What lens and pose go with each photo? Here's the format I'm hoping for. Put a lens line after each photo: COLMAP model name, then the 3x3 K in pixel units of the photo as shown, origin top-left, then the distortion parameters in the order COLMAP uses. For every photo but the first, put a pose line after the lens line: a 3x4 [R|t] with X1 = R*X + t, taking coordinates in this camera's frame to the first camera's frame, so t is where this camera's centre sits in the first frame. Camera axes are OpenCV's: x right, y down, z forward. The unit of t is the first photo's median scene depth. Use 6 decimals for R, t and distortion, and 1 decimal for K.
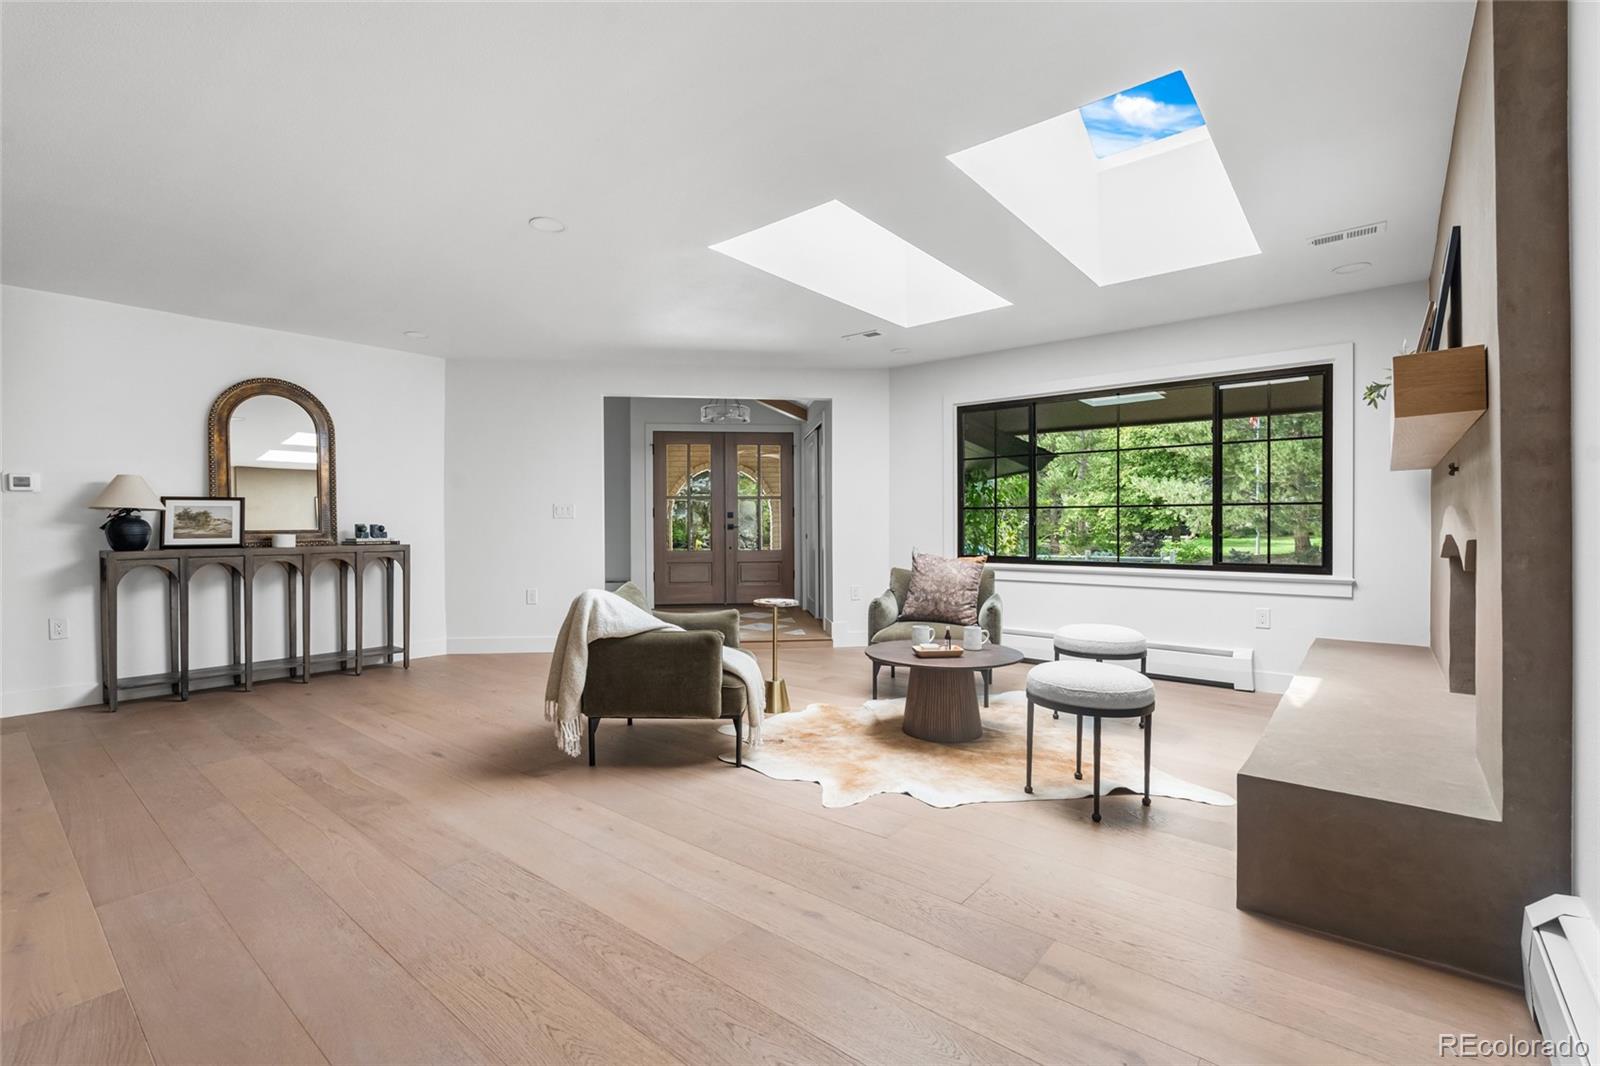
lens RADIAL K [[702.7, 0, 794.9], [0, 702.7, 531.5], [0, 0, 1]] dist [-0.004632, -0.000977]
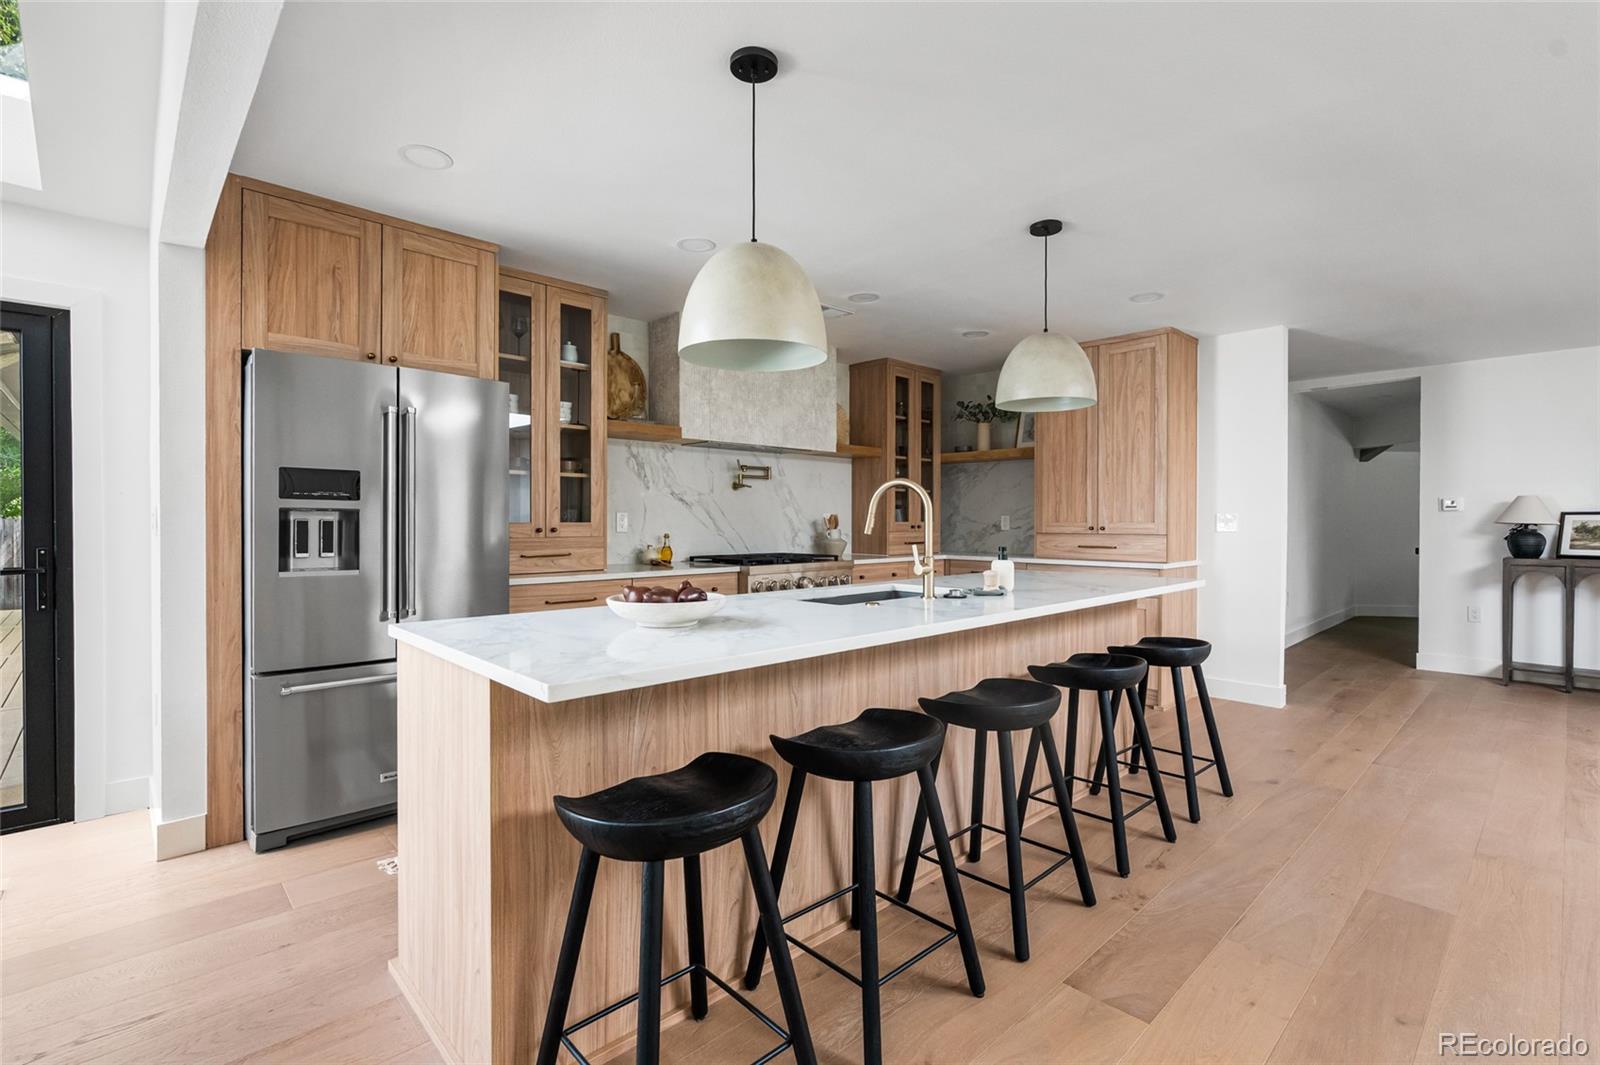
lens RADIAL K [[733.1, 0, 800.0], [0, 733.1, 532.5], [0, 0, 1]] dist [-0.001115, 0.000087]
pose [[-0.120358, 0.020719, -0.992514, 0.462471], [-0.011549, 0.999685, 0.022270, -0.030747], [0.992663, 0.014143, -0.120081, -0.098972]]
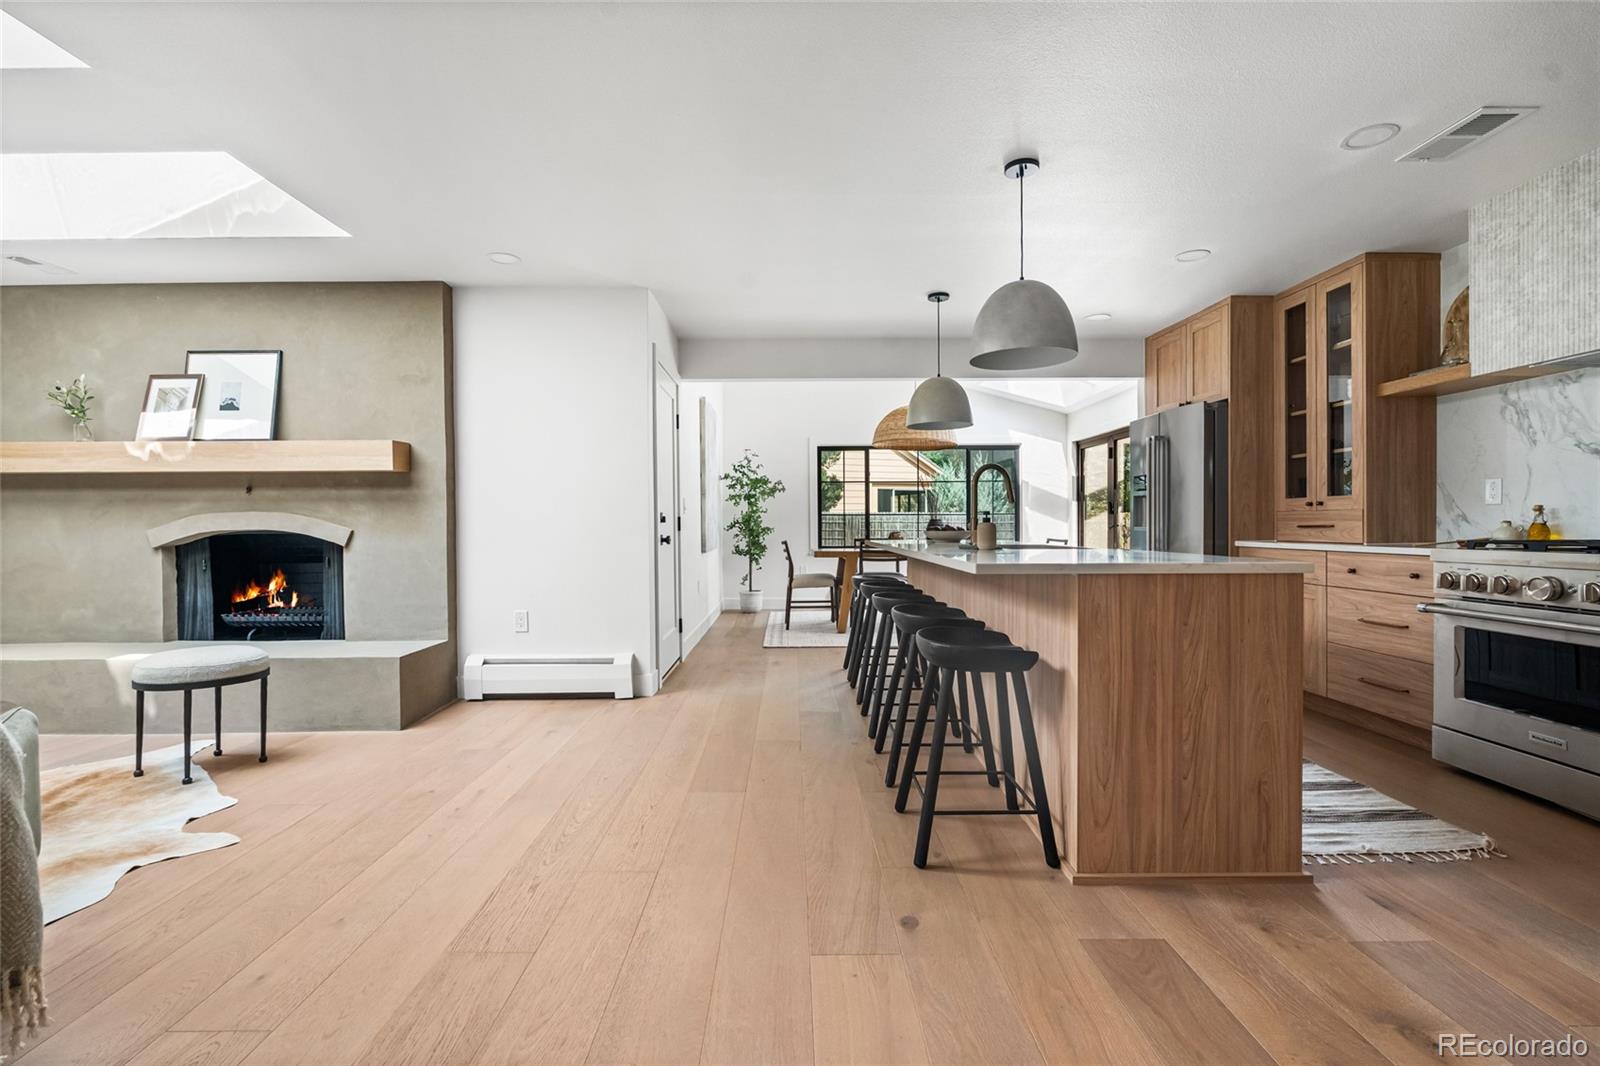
lens RADIAL K [[720.4, 0, 796.8], [0, 720.4, 529.0], [0, 0, 1]] dist [-0.003067, -0.000290]
pose [[-0.644801, 0.002057, 0.764348, -0.680789], [0.014568, 0.999848, 0.009599, 0.004406], [-0.764212, 0.017324, -0.644733, 0.654026]]
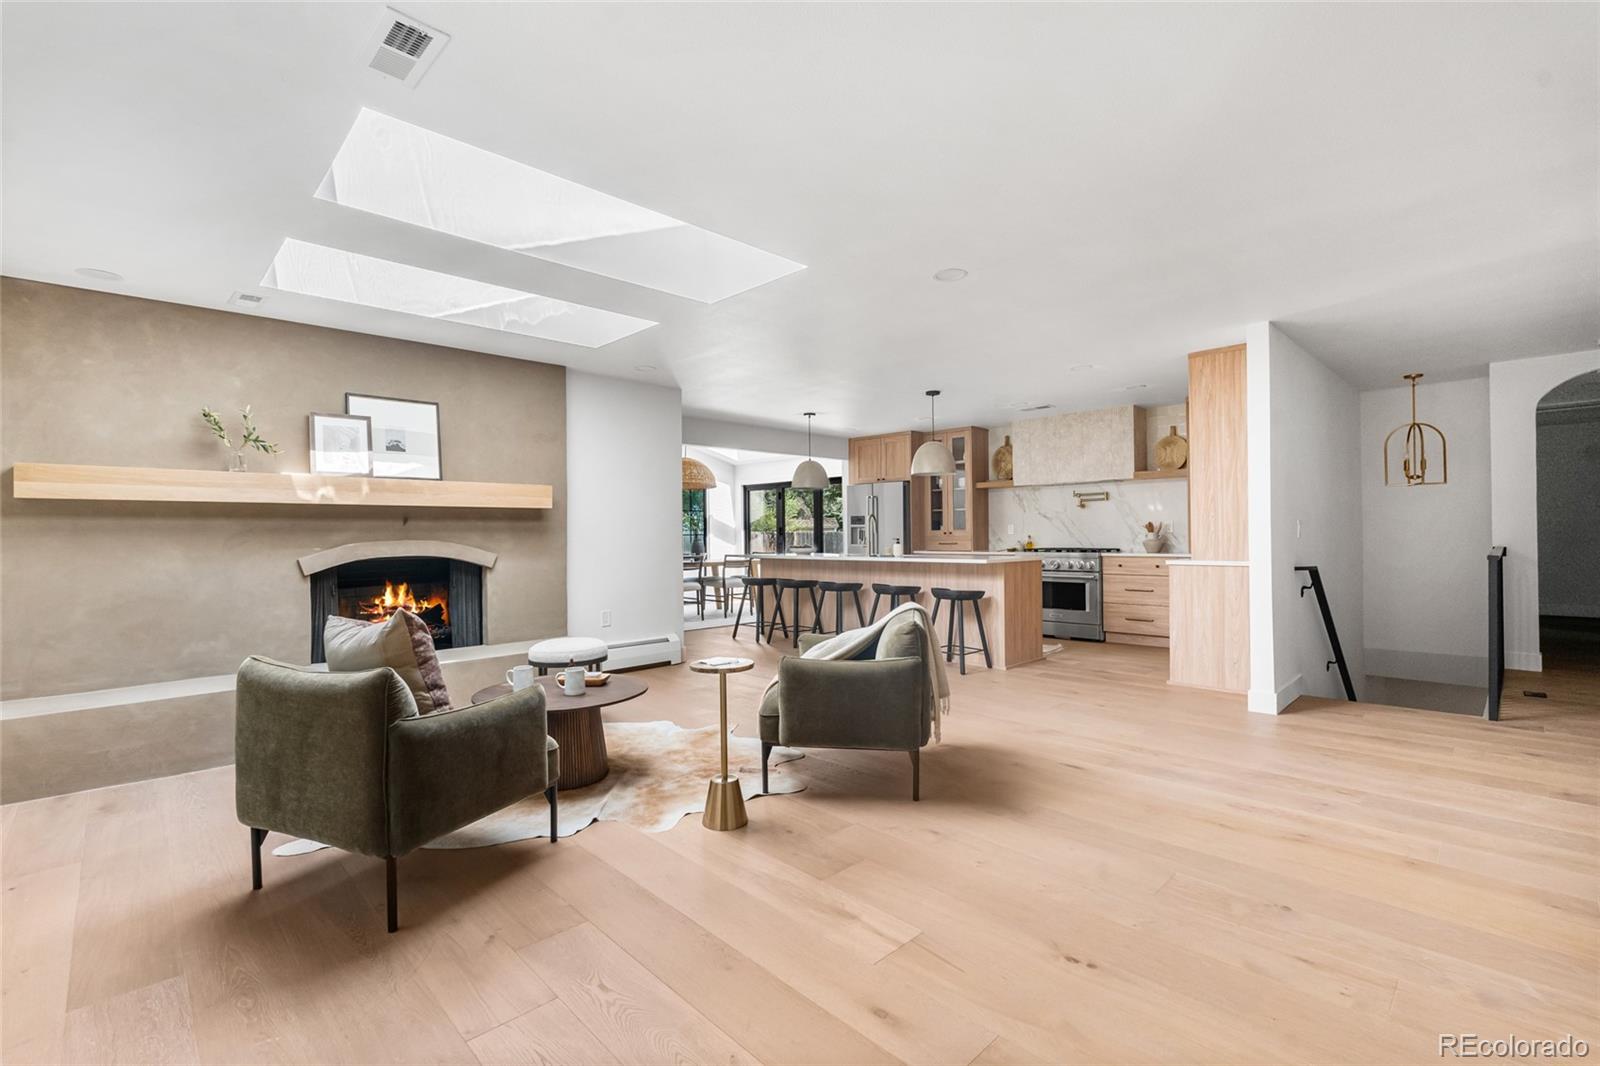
lens RADIAL K [[711.1, 0, 800.7], [0, 711.1, 507.1], [0, 0, 1]] dist [-0.003368, -0.000408]
pose [[-0.994554, 0.017343, 0.102772, -0.172240], [0.014321, 0.999445, -0.030064, -0.030100], [-0.103236, -0.028428, -0.994251, 1.634975]]
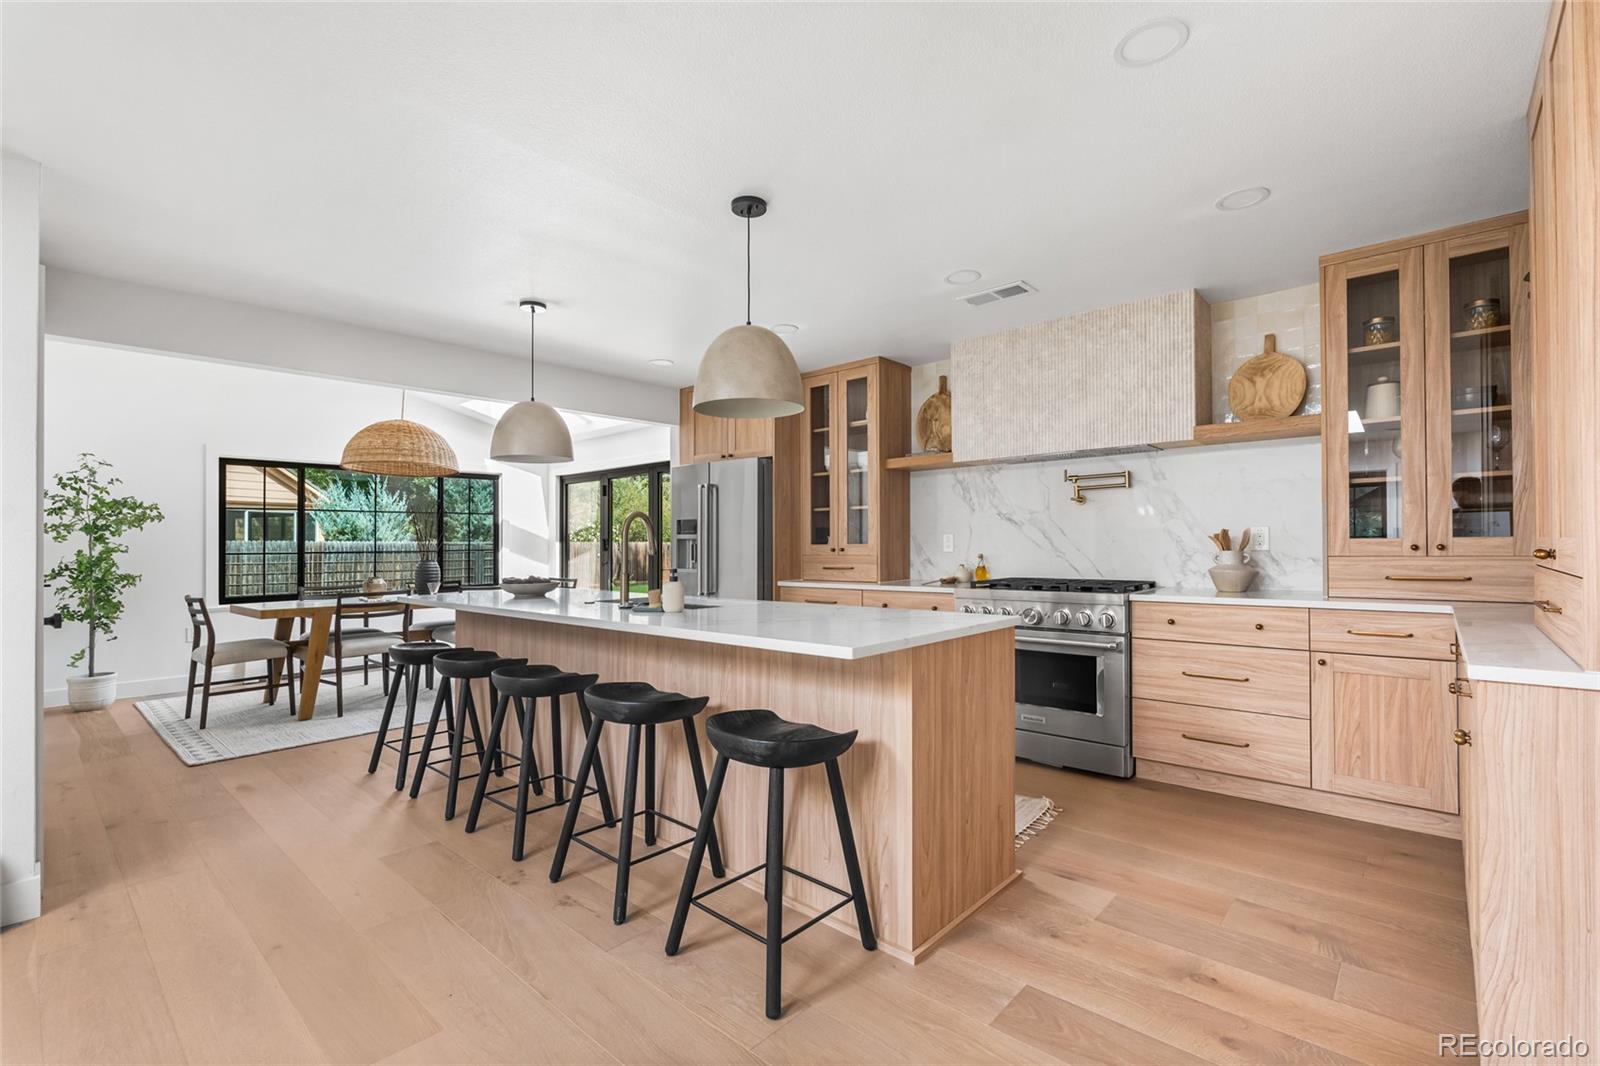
lens RADIAL K [[713.1, 0, 800.0], [0, 713.1, 533.0], [0, 0, 1]] dist [-0.004773, -0.000313]
pose [[-0.999213, 0.015361, 0.036572, -0.369159], [0.015170, 0.999870, -0.005491, -0.032630], [-0.036651, -0.004932, -0.999316, 0.676029]]
